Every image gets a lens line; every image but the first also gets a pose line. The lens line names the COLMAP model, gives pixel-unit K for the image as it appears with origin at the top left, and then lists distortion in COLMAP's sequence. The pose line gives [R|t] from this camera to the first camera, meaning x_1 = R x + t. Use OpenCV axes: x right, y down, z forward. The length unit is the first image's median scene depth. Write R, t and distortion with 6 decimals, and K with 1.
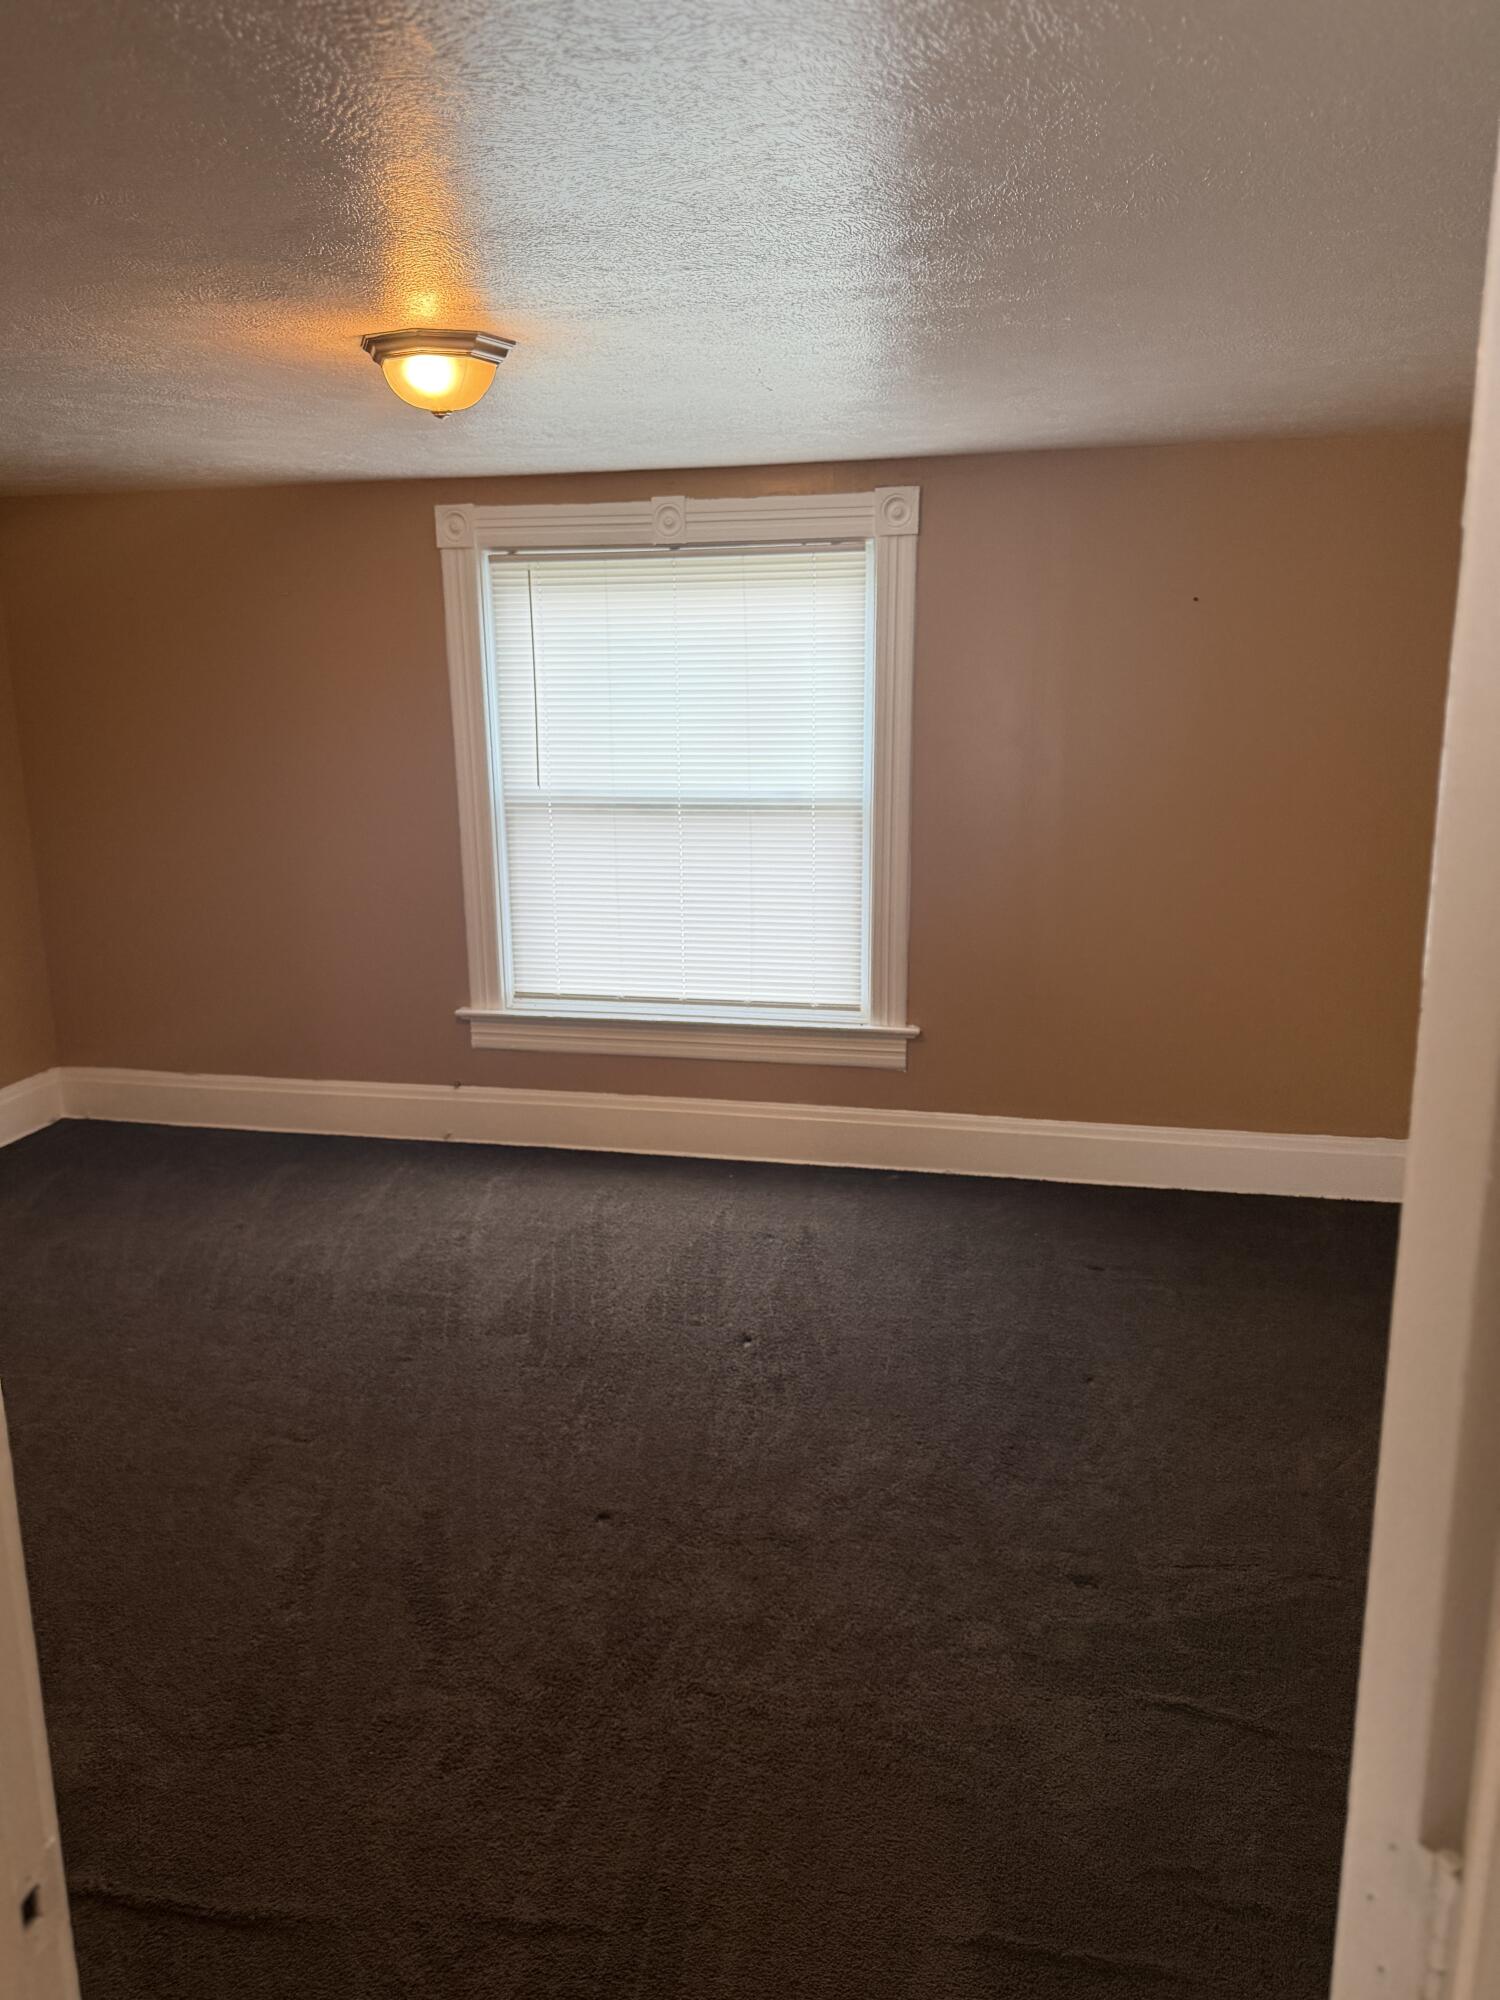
lens RADIAL K [[1399.0, 0, 759.0], [0, 1399.0, 993.0], [0, 0, 1]] dist [0.009530, -0.007151]
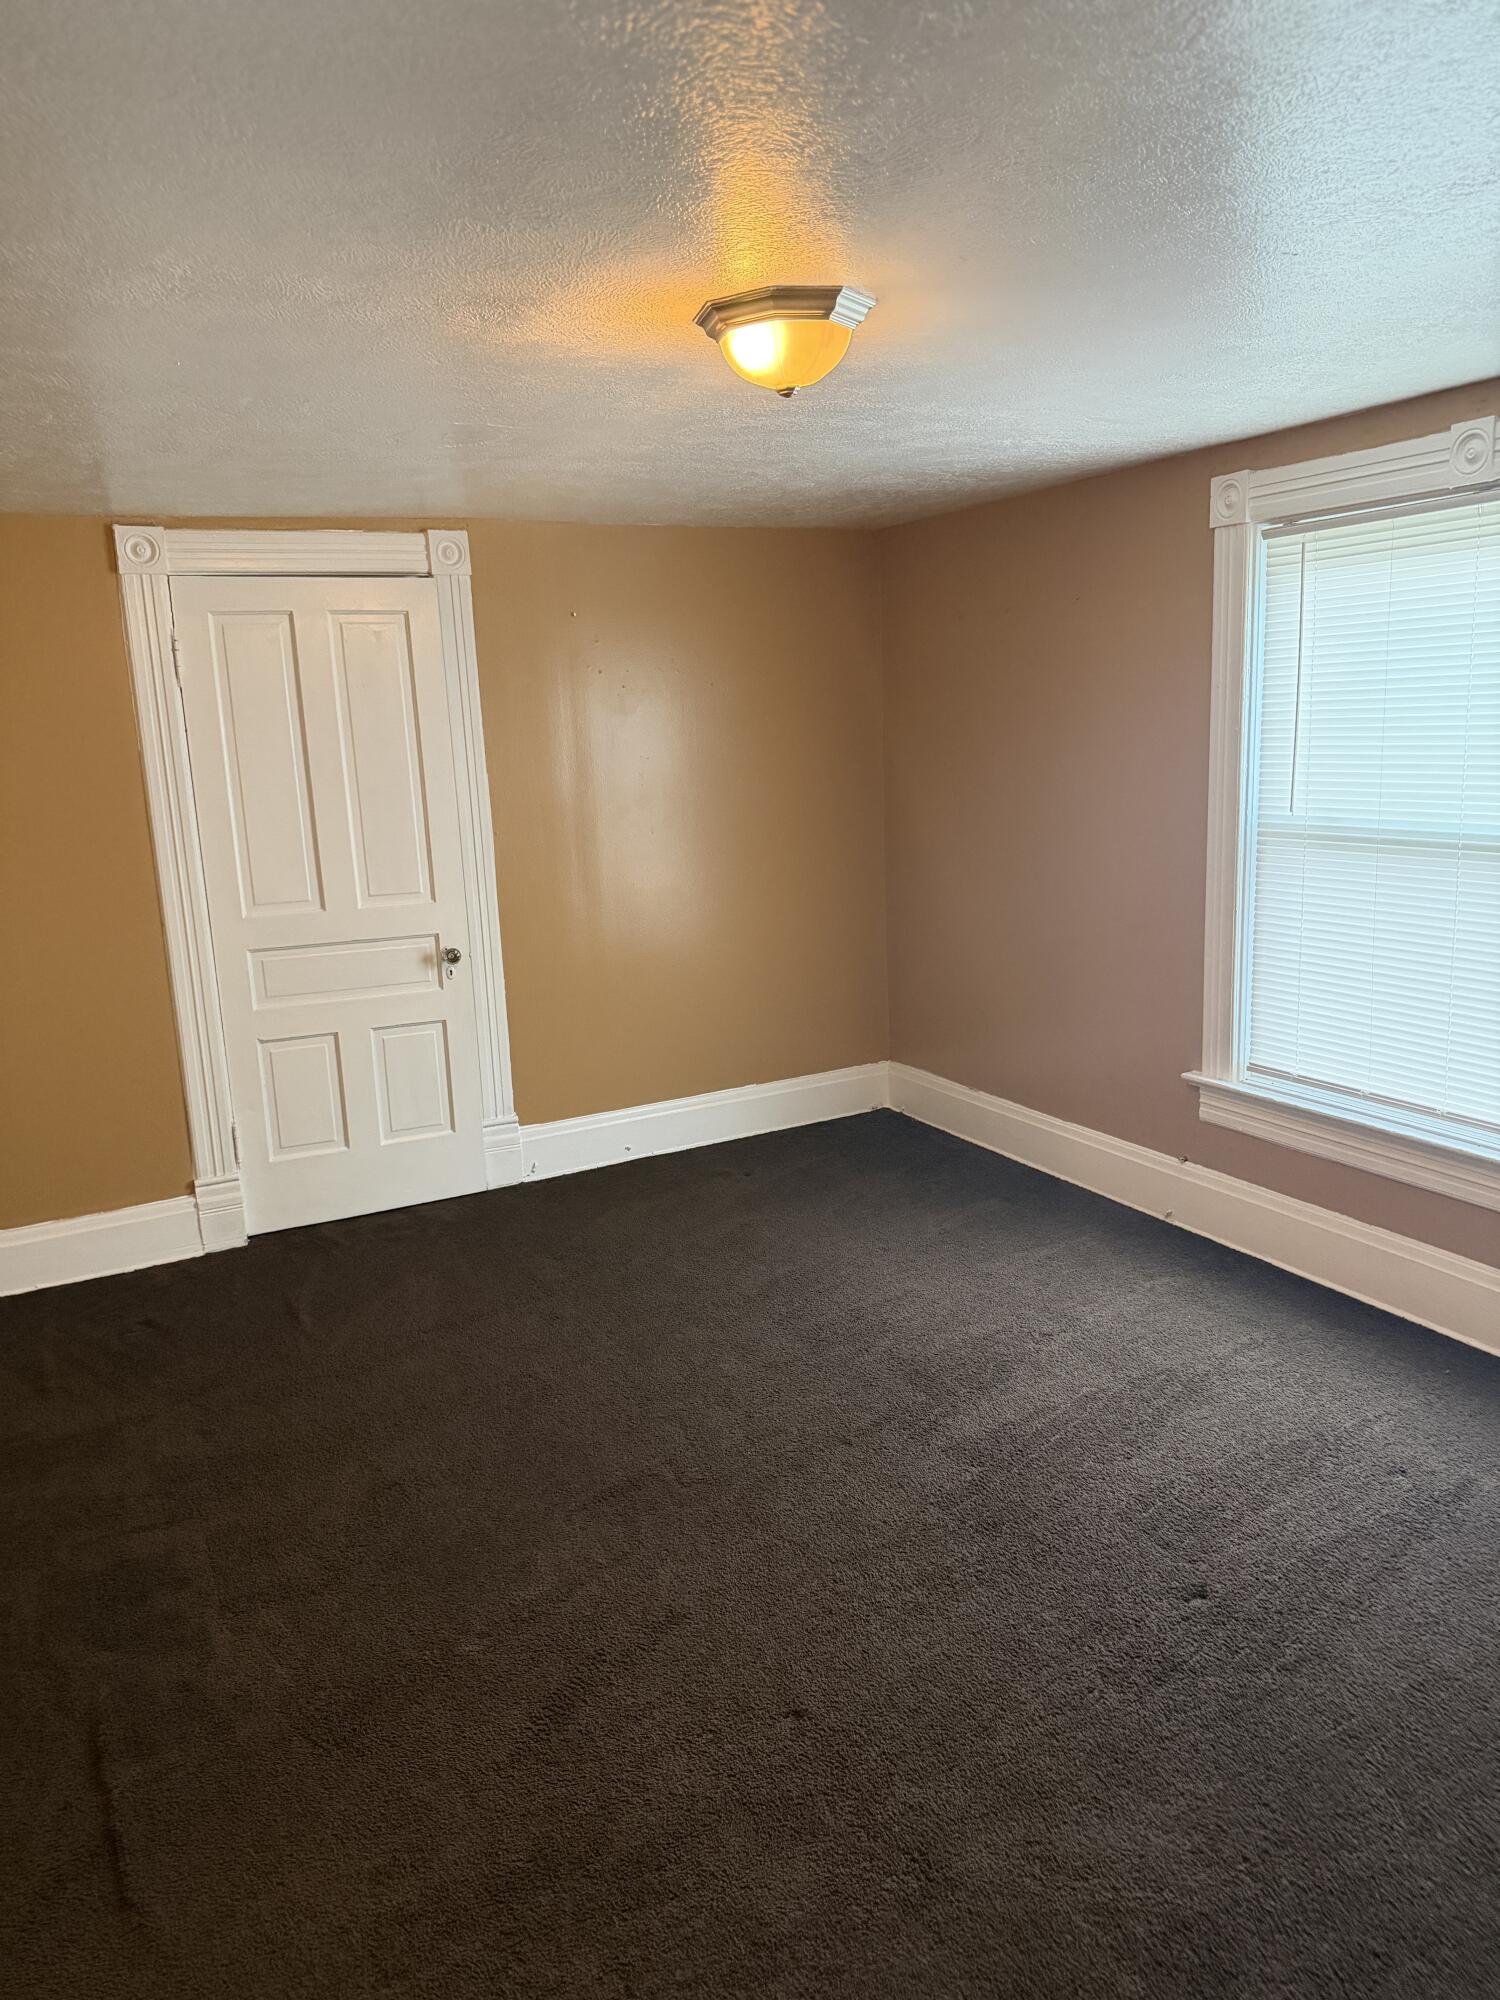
lens RADIAL K [[1405.0, 0, 743.6], [0, 1405.0, 975.8], [0, 0, 1]] dist [0.003581, -0.002566]
pose [[0.647433, 0.123612, -0.752031, 0.261393], [-0.138021, 0.989460, 0.043813, -0.049364], [0.749520, 0.075430, 0.657670, 0.253852]]
